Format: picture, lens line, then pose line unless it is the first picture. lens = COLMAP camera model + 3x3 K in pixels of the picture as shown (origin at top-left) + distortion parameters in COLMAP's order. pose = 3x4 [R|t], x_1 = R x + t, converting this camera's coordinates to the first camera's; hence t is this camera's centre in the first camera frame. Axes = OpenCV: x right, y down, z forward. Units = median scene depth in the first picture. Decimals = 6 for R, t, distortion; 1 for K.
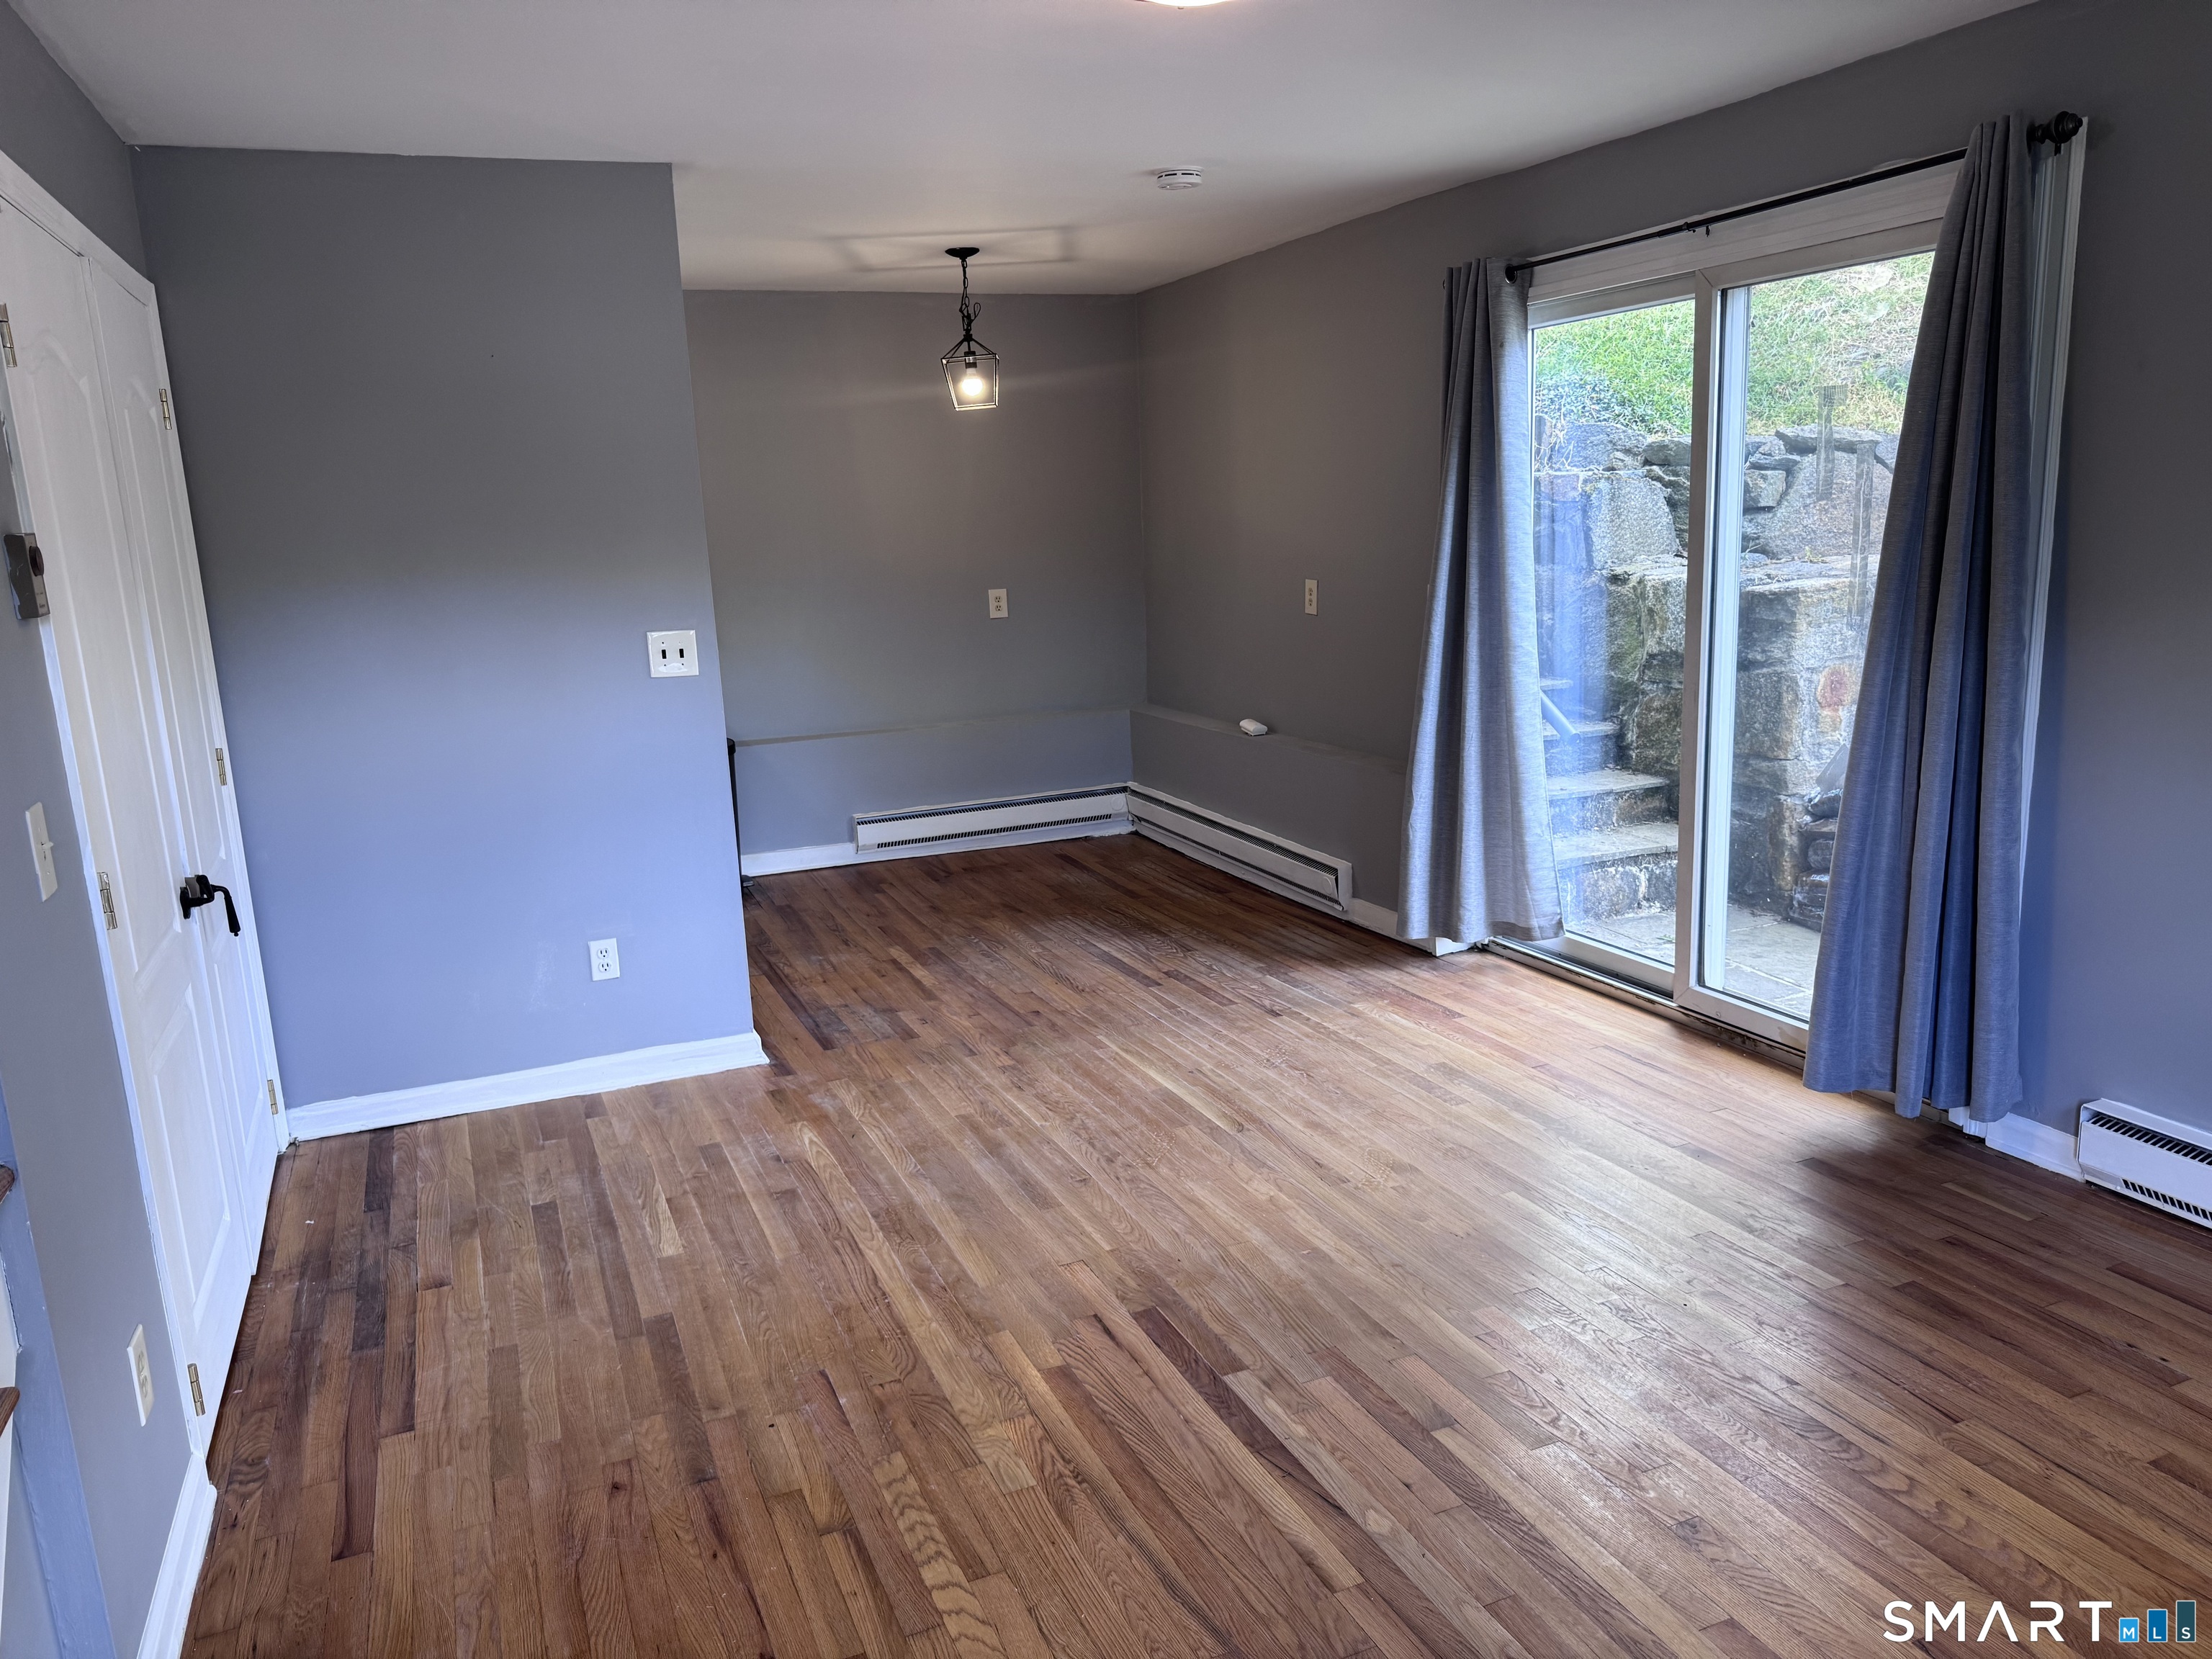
lens RADIAL K [[1543.6, 0, 1107.6], [0, 1543.6, 831.3], [0, 0, 1]] dist [0.006430, -0.026193]
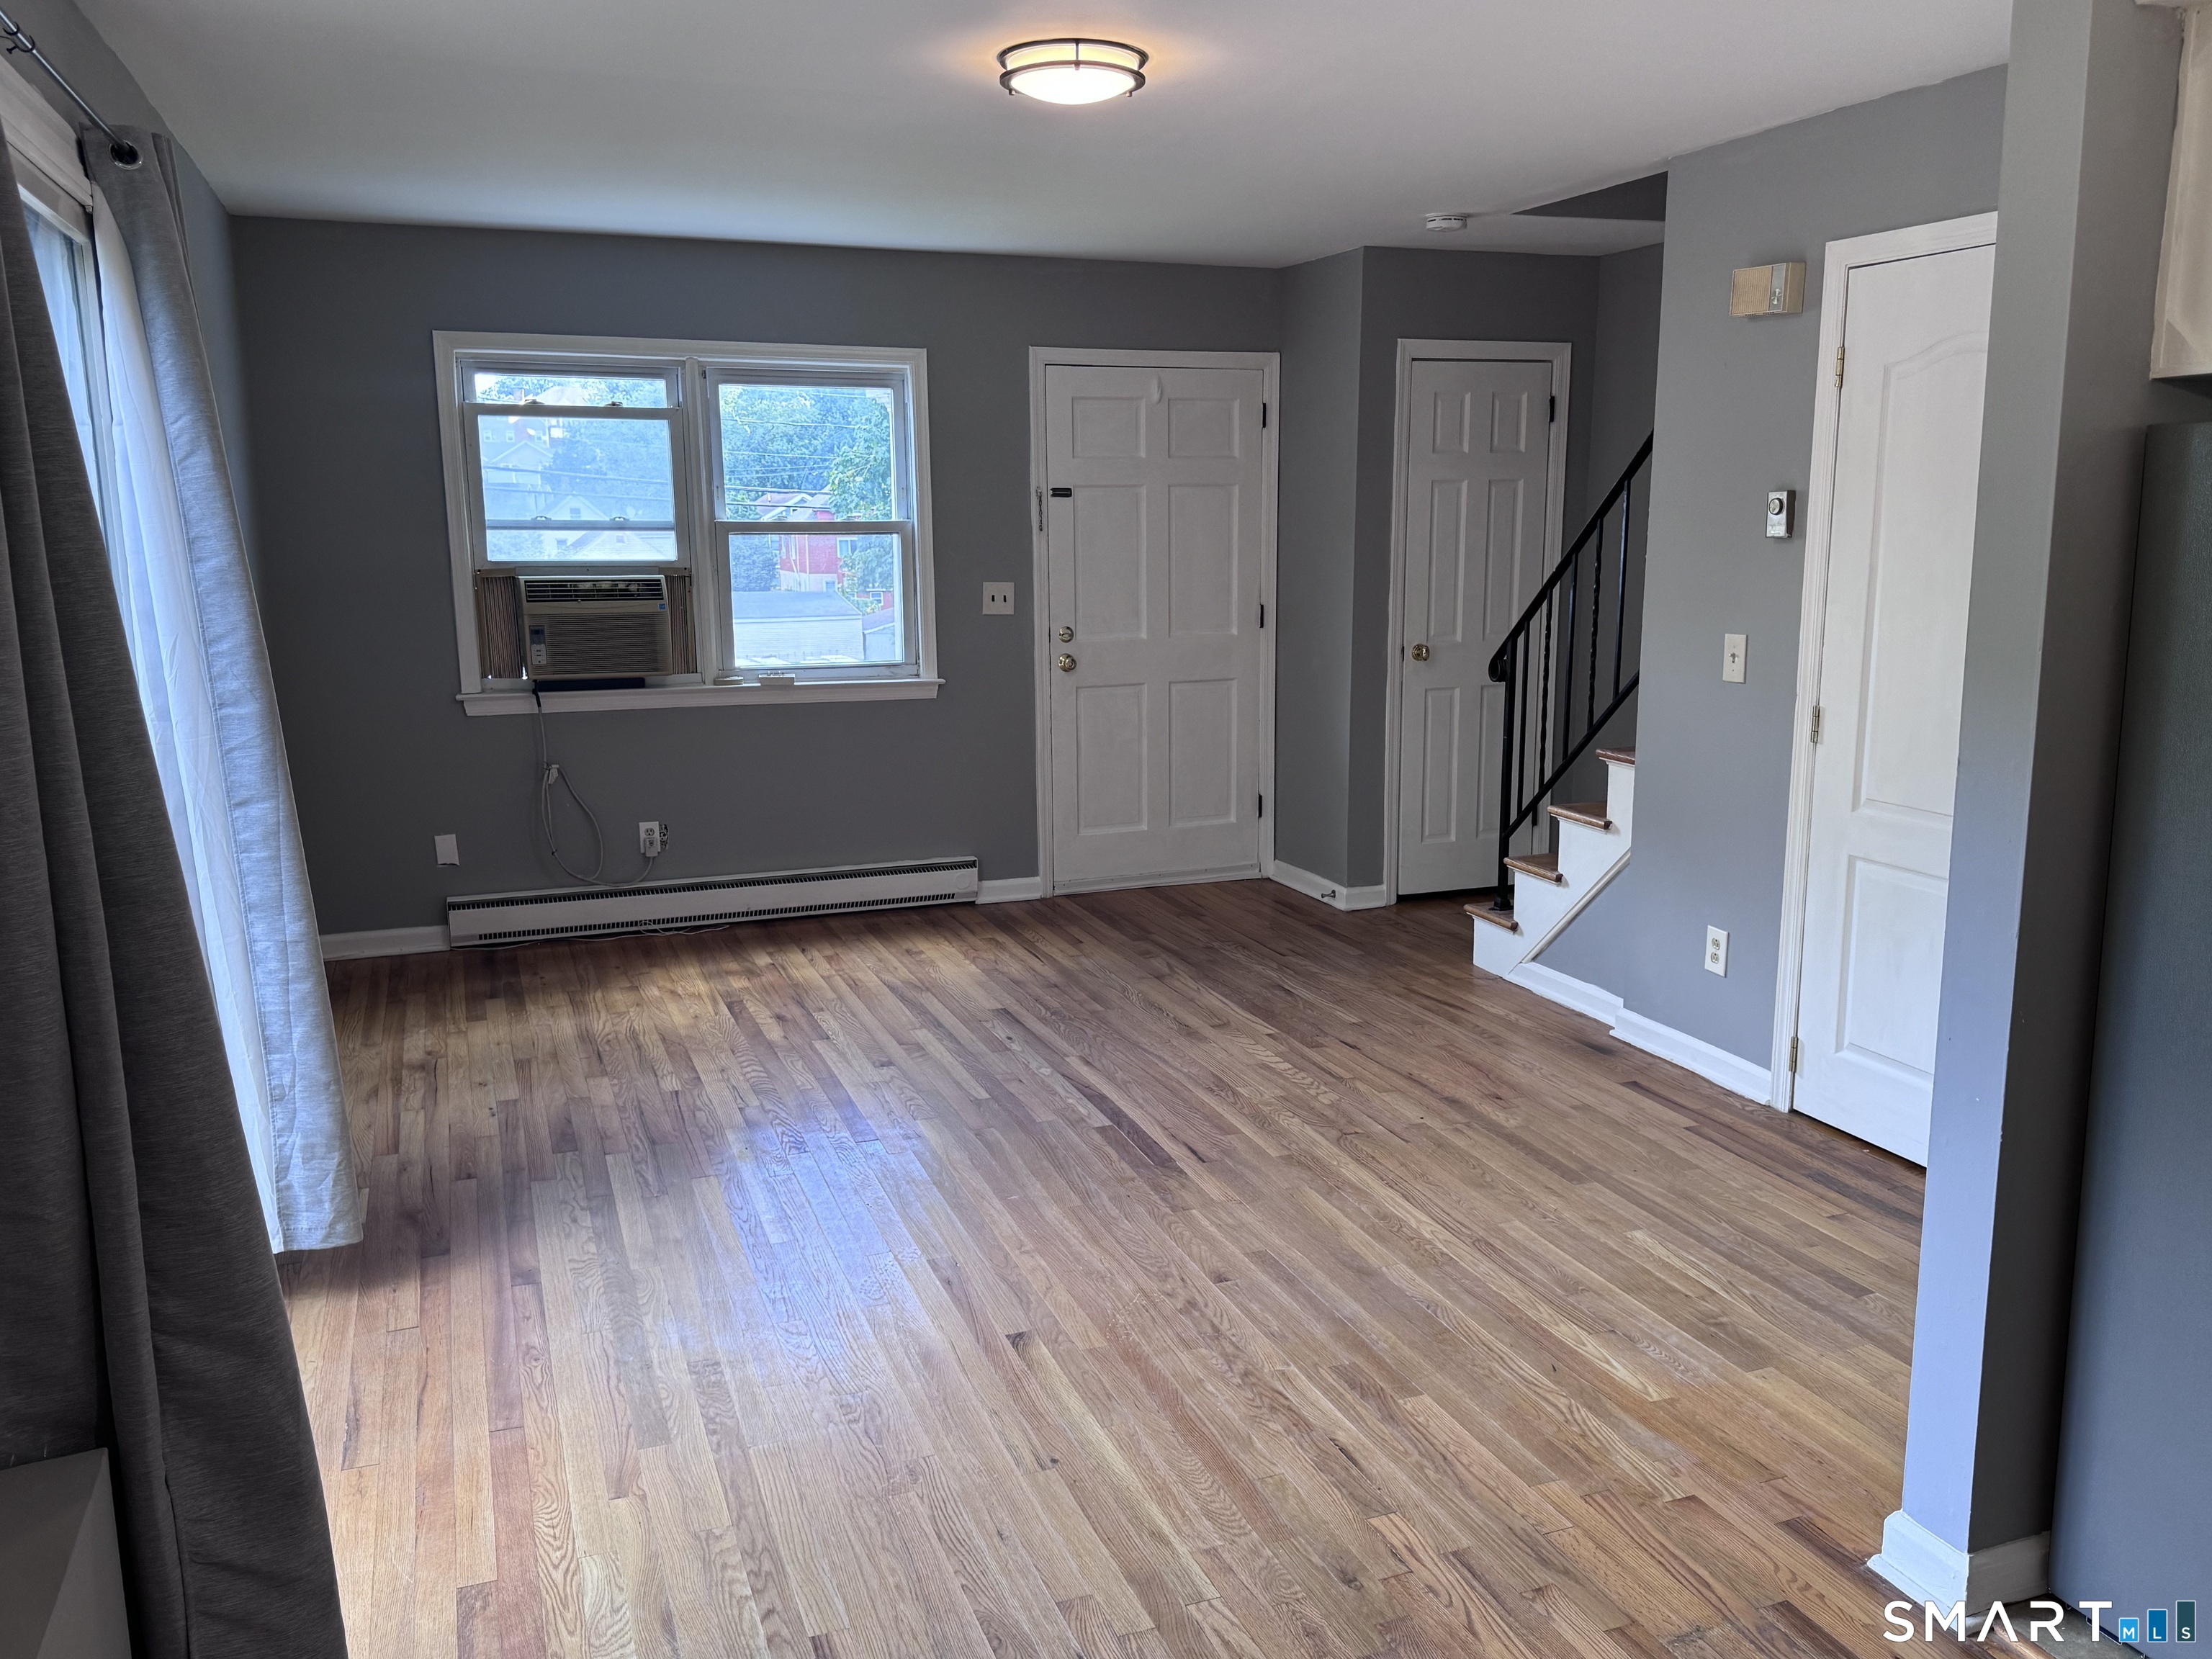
lens RADIAL K [[1750.1, 0, 1091.6], [0, 1750.1, 837.0], [0, 0, 1]] dist [0.043586, -0.003562]
pose [[-0.997158, 0.039590, 0.064097, -0.013101], [0.060861, 0.924774, 0.375618, -0.325616], [-0.044404, 0.378451, -0.924555, 1.566908]]
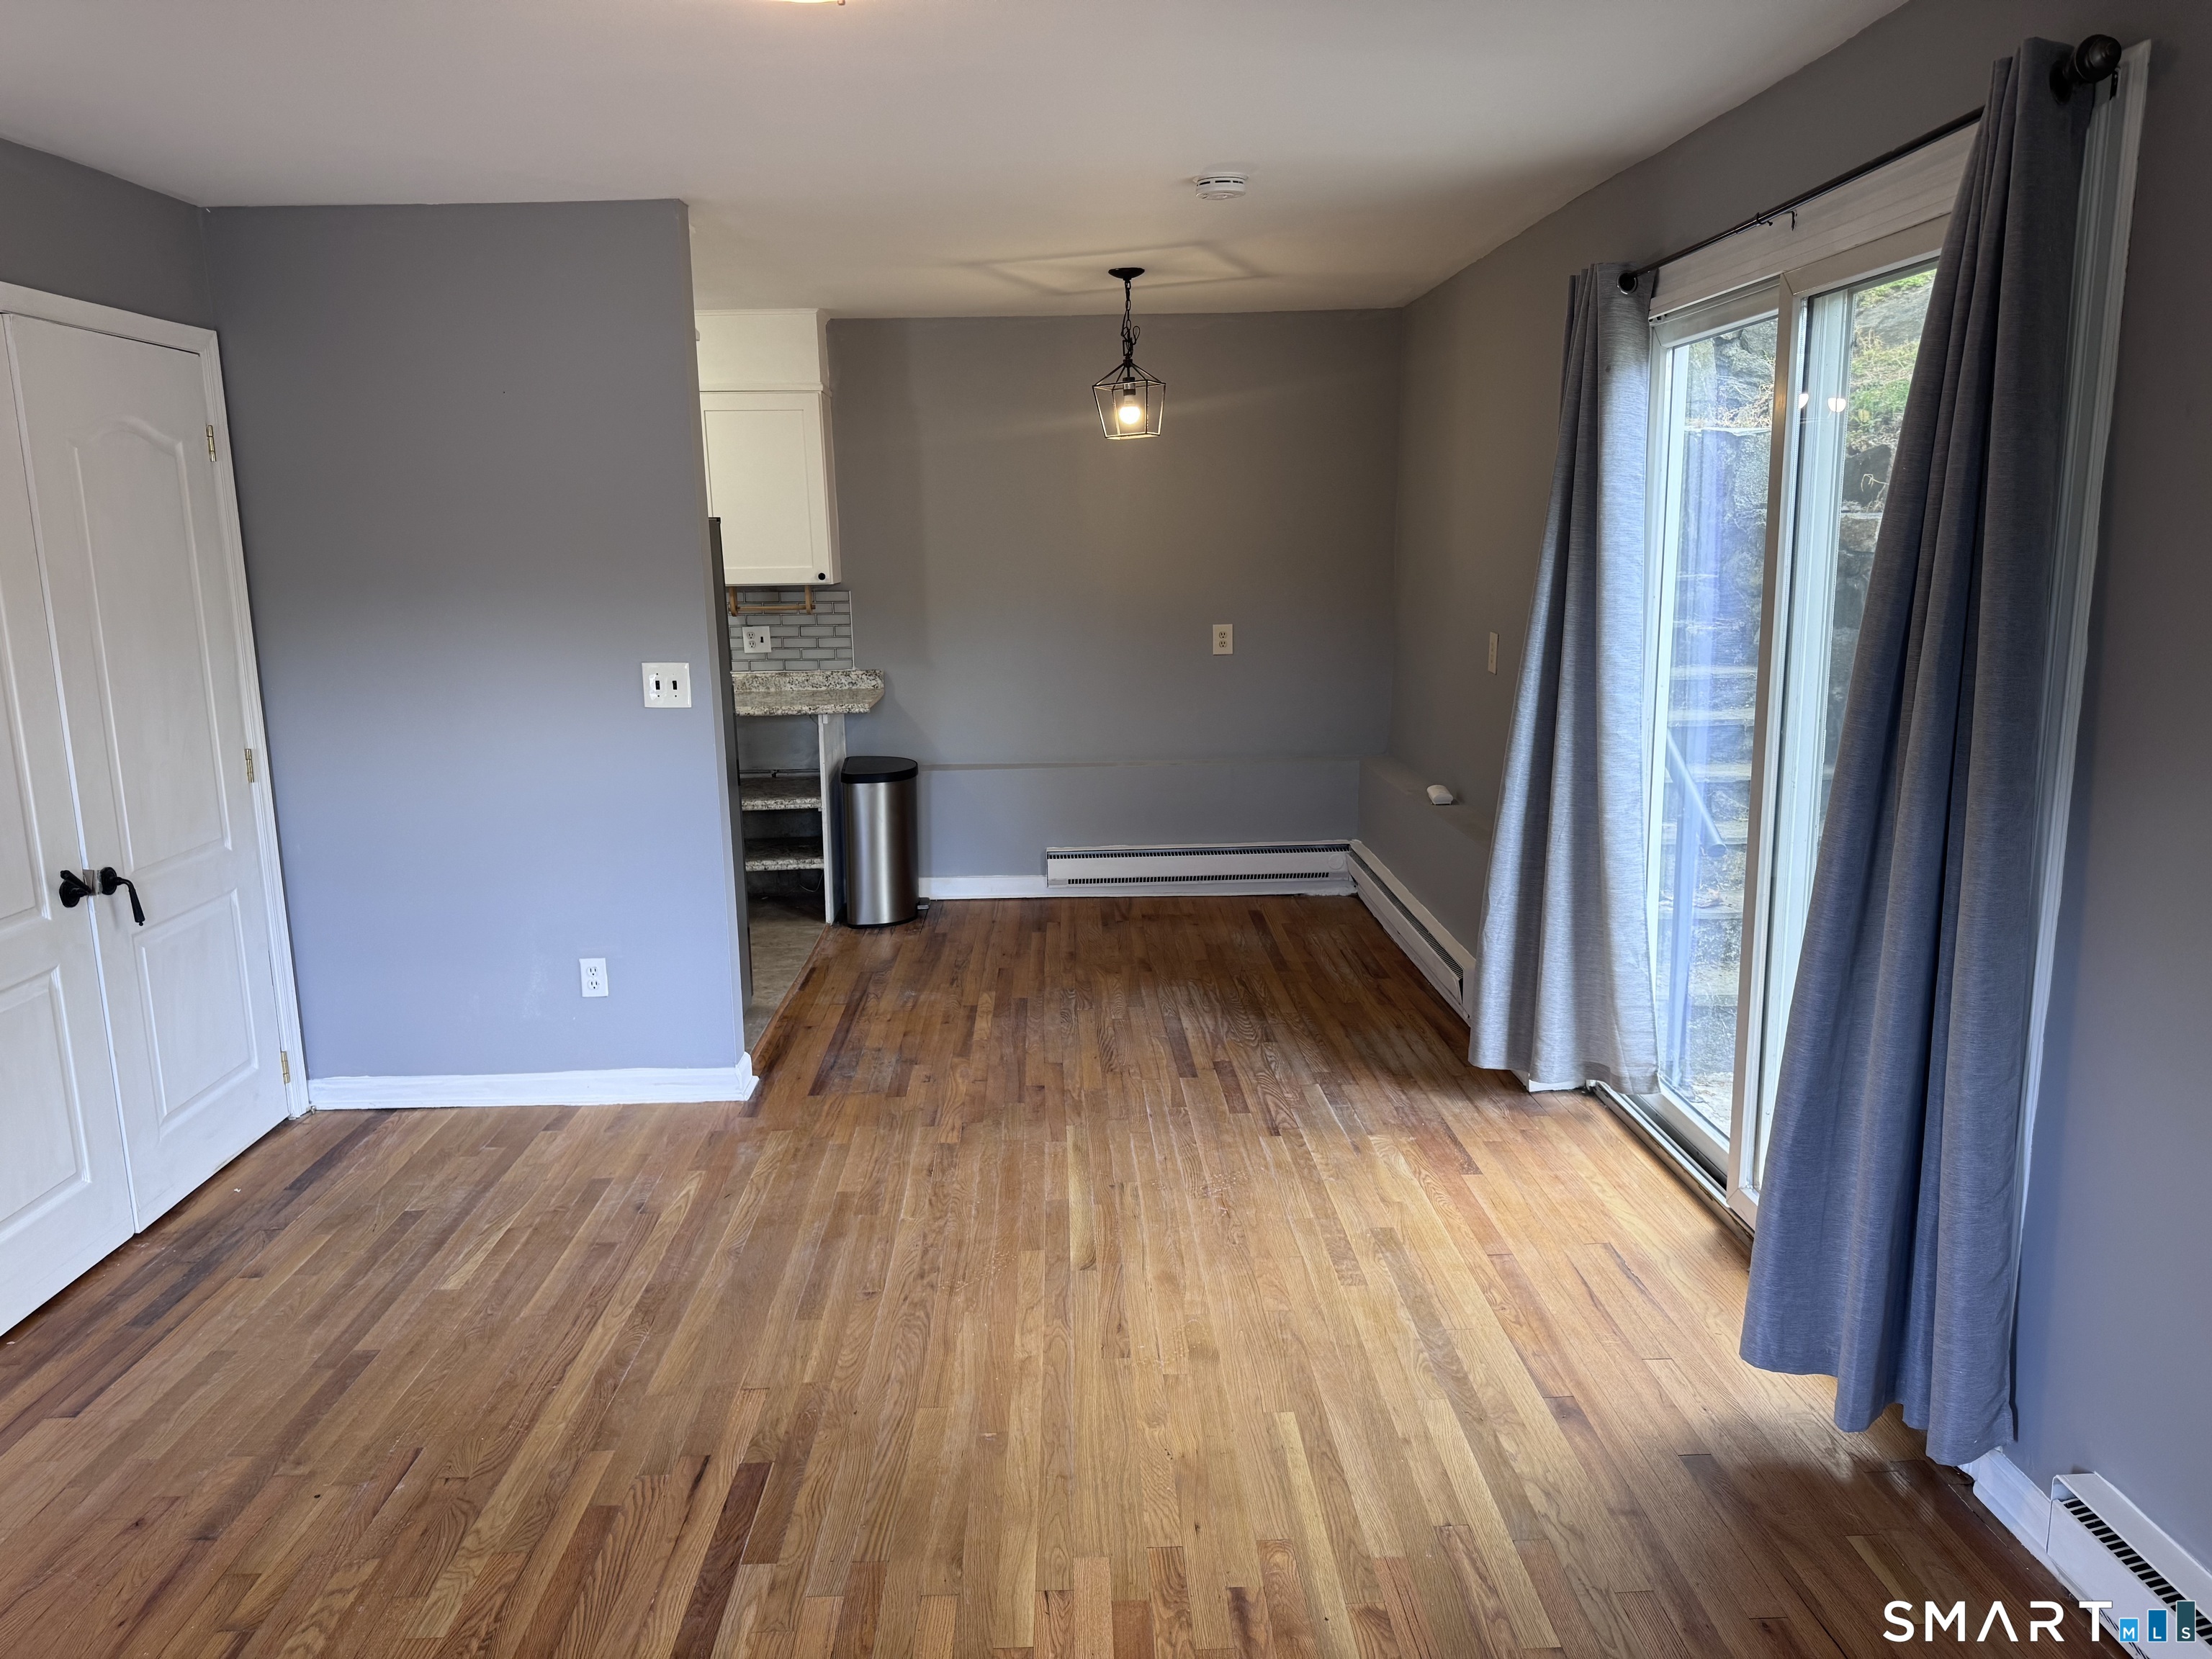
lens RADIAL K [[1543.6, 0, 1105.4], [0, 1543.6, 830.6], [0, 0, 1]] dist [0.006430, -0.026193]
pose [[0.932765, 0.093757, -0.348079, 0.349710], [-0.095792, 0.995336, 0.011401, -0.060290], [0.347524, 0.022708, 0.937396, 0.158600]]
